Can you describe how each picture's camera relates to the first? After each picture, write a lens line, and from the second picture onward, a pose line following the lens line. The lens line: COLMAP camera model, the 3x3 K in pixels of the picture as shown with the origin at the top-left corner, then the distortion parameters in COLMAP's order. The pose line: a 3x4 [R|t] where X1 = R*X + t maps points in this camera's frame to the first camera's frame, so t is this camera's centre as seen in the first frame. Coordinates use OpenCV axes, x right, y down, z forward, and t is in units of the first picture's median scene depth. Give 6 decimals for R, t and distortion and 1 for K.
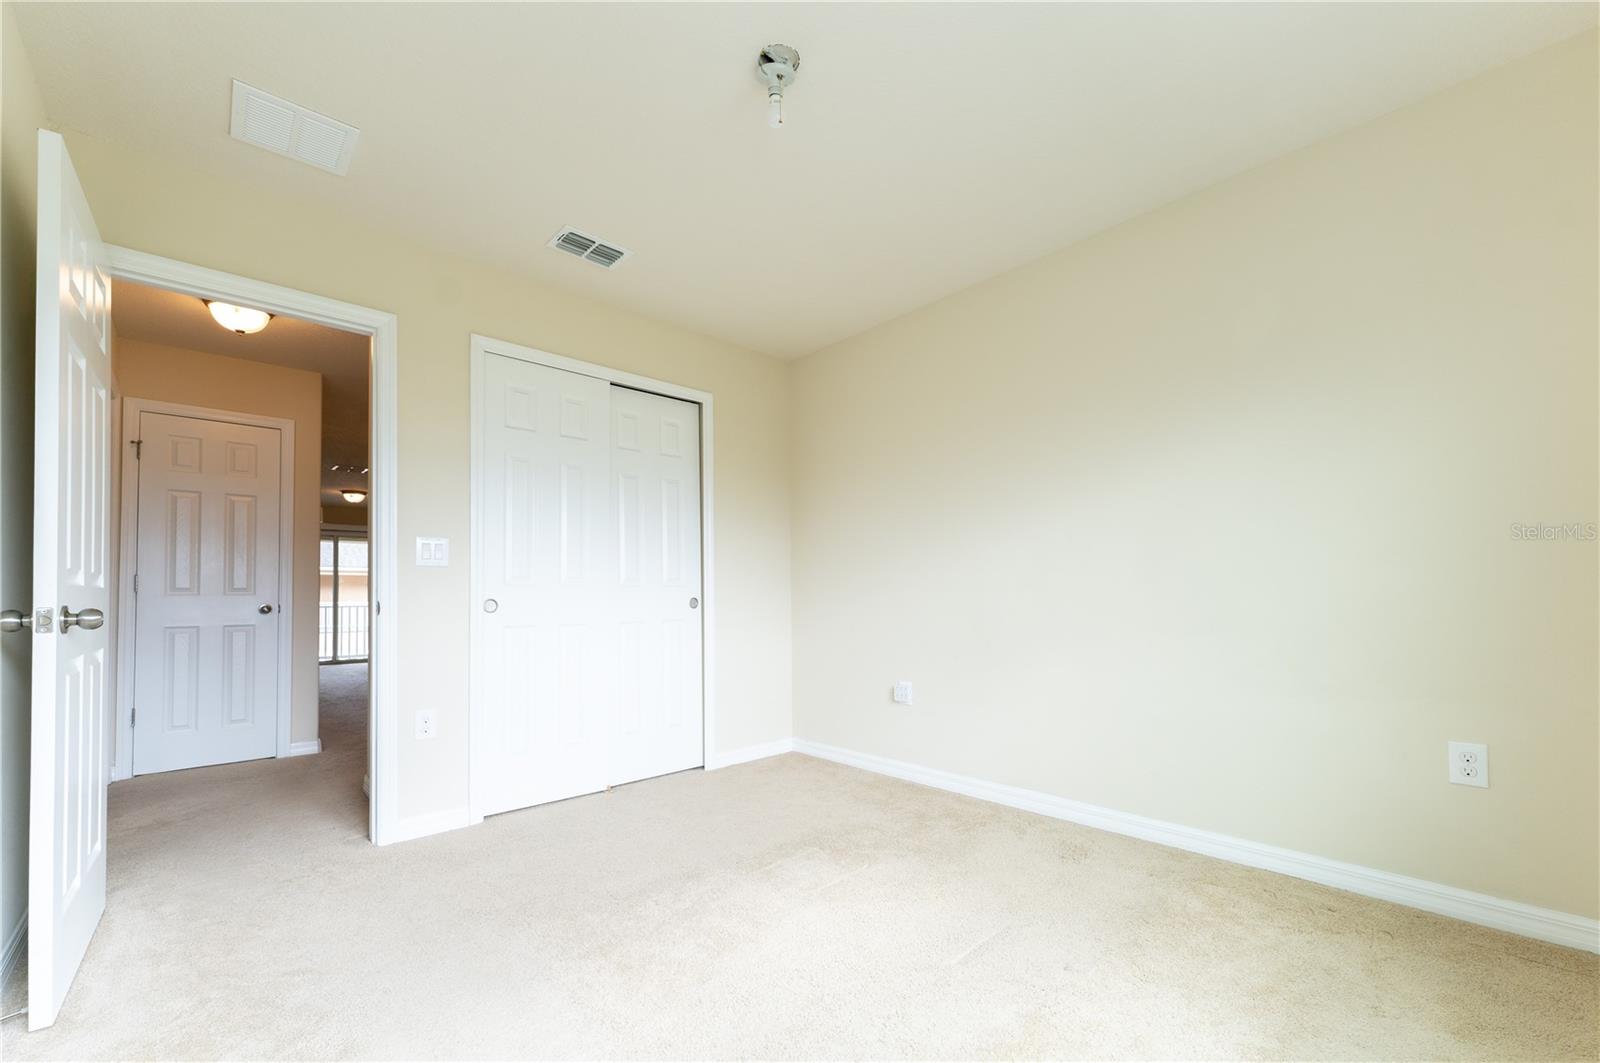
lens RADIAL K [[636.7, 0, 799.4], [0, 636.7, 581.3], [0, 0, 1]] dist [-0.000169, -0.000223]
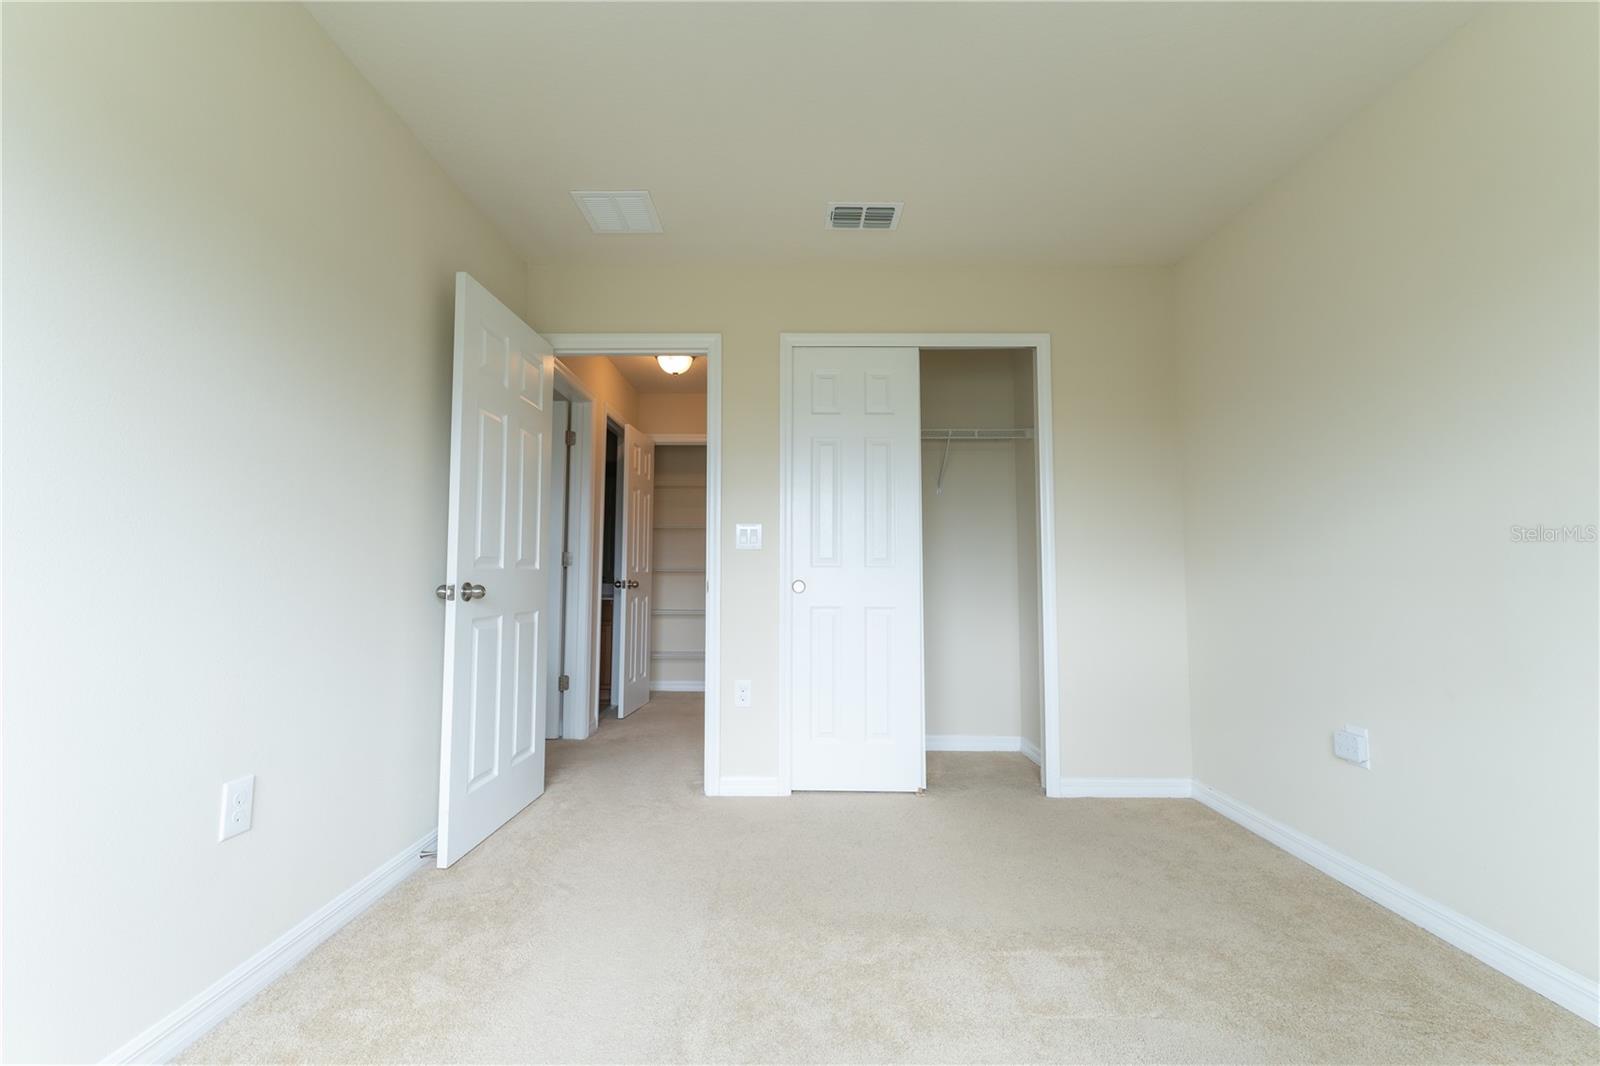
lens RADIAL K [[648.3, 0, 800.0], [0, 648.3, 533.0], [0, 0, 1]] dist [0.001156, -0.000117]
pose [[0.732582, -0.034310, -0.679814, 0.249723], [0.006860, 0.999050, -0.043028, -0.003349], [0.680645, 0.026858, 0.732121, 0.229416]]
